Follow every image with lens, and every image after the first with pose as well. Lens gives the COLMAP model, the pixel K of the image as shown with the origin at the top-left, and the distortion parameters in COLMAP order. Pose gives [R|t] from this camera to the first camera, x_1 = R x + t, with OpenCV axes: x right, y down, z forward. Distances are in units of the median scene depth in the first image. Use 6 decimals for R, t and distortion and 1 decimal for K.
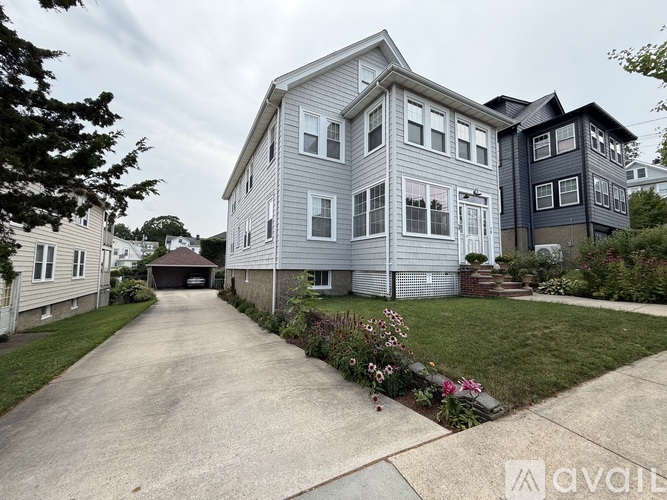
lens RADIAL K [[267.1, 0, 335.3], [0, 267.1, 250.2], [0, 0, 1]] dist [0.001080, -0.000063]
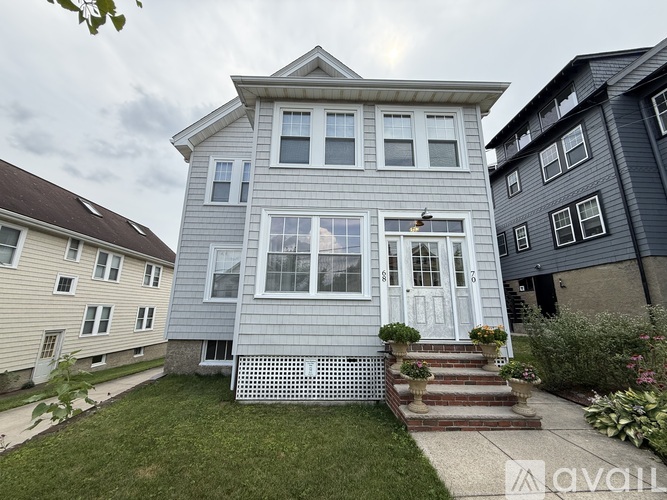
lens RADIAL K [[267.1, 0, 331.6], [0, 267.1, 249.6], [0, 0, 1]] dist [0.001080, -0.000063]
pose [[0.890667, -0.101642, -0.443150, 0.614597], [0.029117, 0.985441, -0.167504, -0.047939], [0.453724, 0.136287, 0.880659, 0.409705]]
